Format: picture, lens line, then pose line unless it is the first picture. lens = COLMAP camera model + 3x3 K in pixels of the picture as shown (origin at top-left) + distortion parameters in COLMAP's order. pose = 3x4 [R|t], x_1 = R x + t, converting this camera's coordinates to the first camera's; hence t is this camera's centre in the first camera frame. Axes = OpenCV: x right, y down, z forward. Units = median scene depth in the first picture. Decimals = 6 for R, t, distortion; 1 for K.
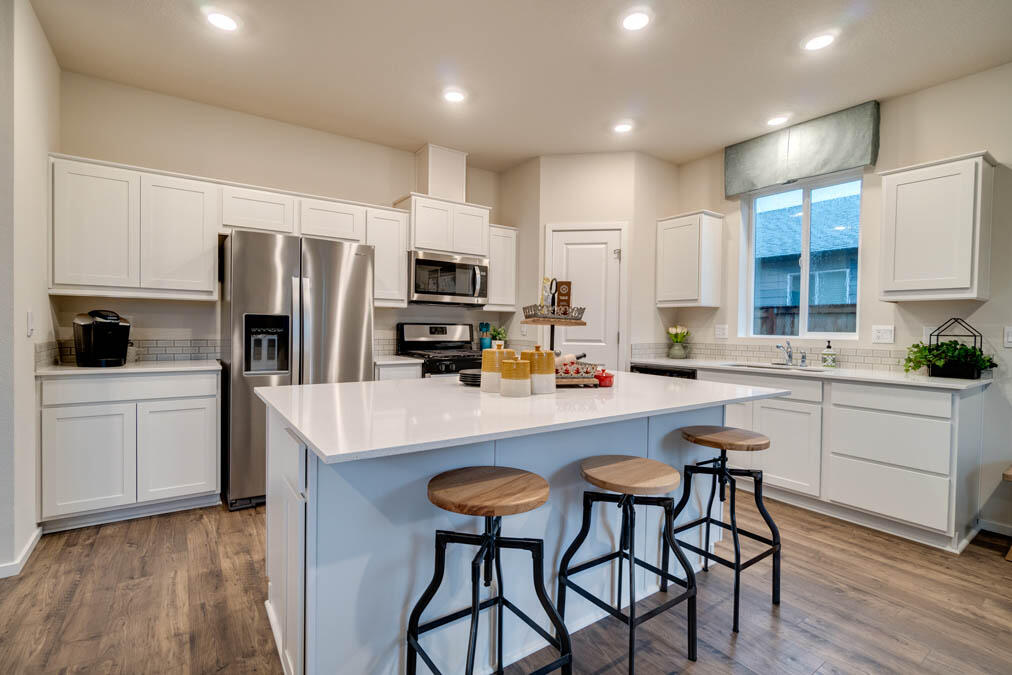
lens RADIAL K [[471.9, 0, 511.7], [0, 471.9, 333.0], [0, 0, 1]] dist [0.002586, 0.000095]
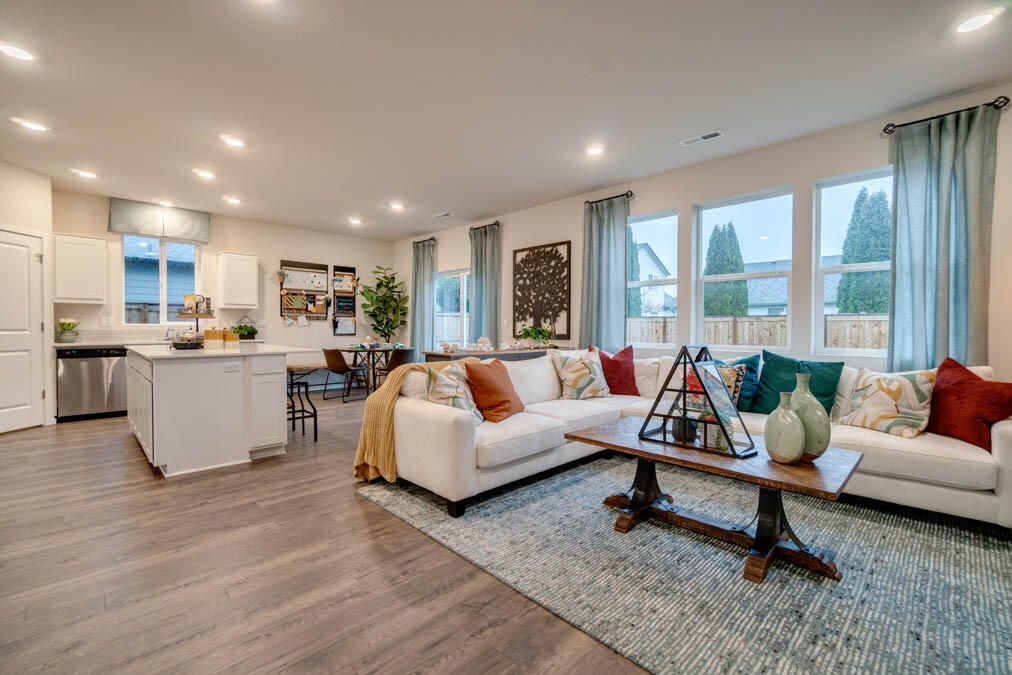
lens RADIAL K [[438.9, 0, 509.9], [0, 438.9, 335.4], [0, 0, 1]] dist [-0.006372, 0.001466]
pose [[-0.177598, -0.035897, 0.983448, -1.118451], [0.005335, 0.999285, 0.037439, -0.003427], [-0.984089, 0.011896, -0.177279, 0.012573]]
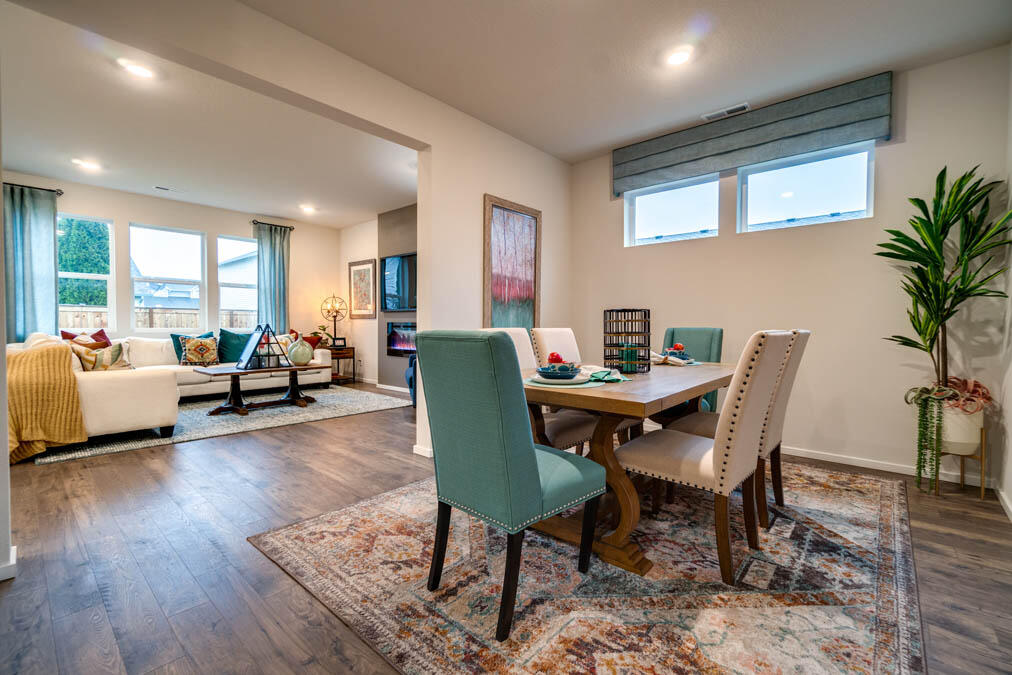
lens RADIAL K [[438.9, 0, 506.1], [0, 438.9, 332.9], [0, 0, 1]] dist [-0.006372, 0.001466]
pose [[-0.969741, -0.016561, -0.243575, -0.976603], [-0.024875, 0.999207, 0.031095, 0.002220], [0.242867, 0.036213, -0.969383, 1.040147]]
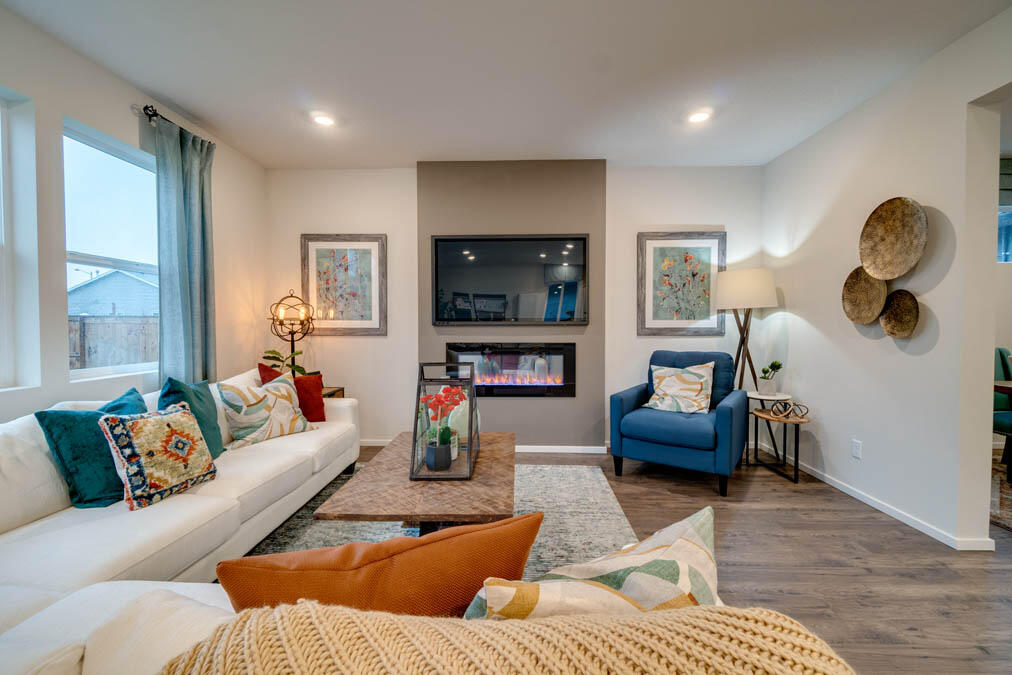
lens RADIAL K [[438.9, 0, 509.2], [0, 438.9, 335.2], [0, 0, 1]] dist [-0.006372, 0.001466]
pose [[-0.586553, 0.000769, -0.809910, -0.228351], [-0.021273, 0.999640, 0.016356, -0.012390], [0.809631, 0.026823, -0.586325, 0.057557]]
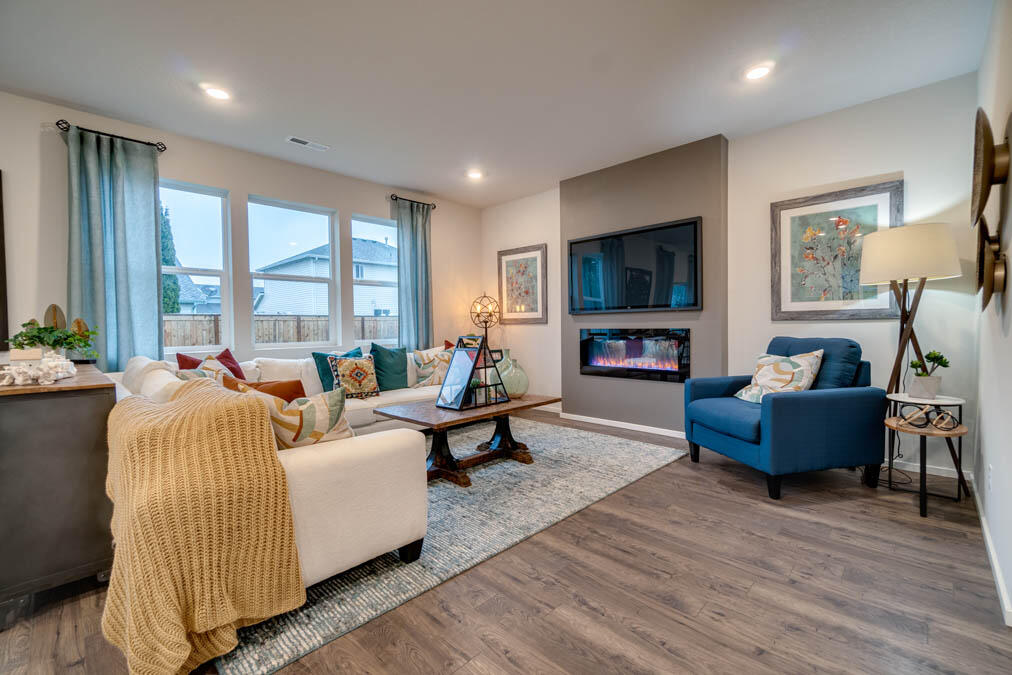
lens RADIAL K [[438.9, 0, 506.1], [0, 438.9, 334.6], [0, 0, 1]] dist [-0.006372, 0.001466]
pose [[-0.980706, -0.000366, -0.195486, -0.522086], [-0.007131, 0.999400, 0.033901, 0.000657], [0.195356, 0.034641, -0.980120, 0.474582]]
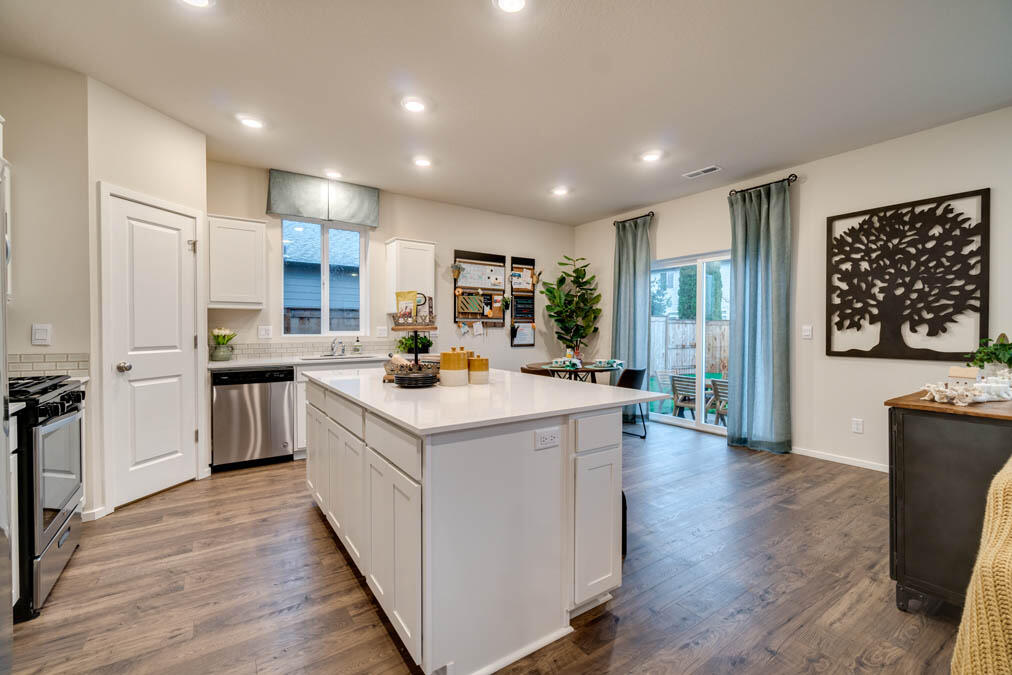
lens RADIAL K [[438.9, 0, 507.8], [0, 438.9, 335.3], [0, 0, 1]] dist [-0.006372, 0.001466]
pose [[0.003661, -0.031052, 0.999511, -0.592722], [0.012655, 0.999439, 0.031004, -0.020485], [-0.999913, 0.012535, 0.004052, 0.425879]]
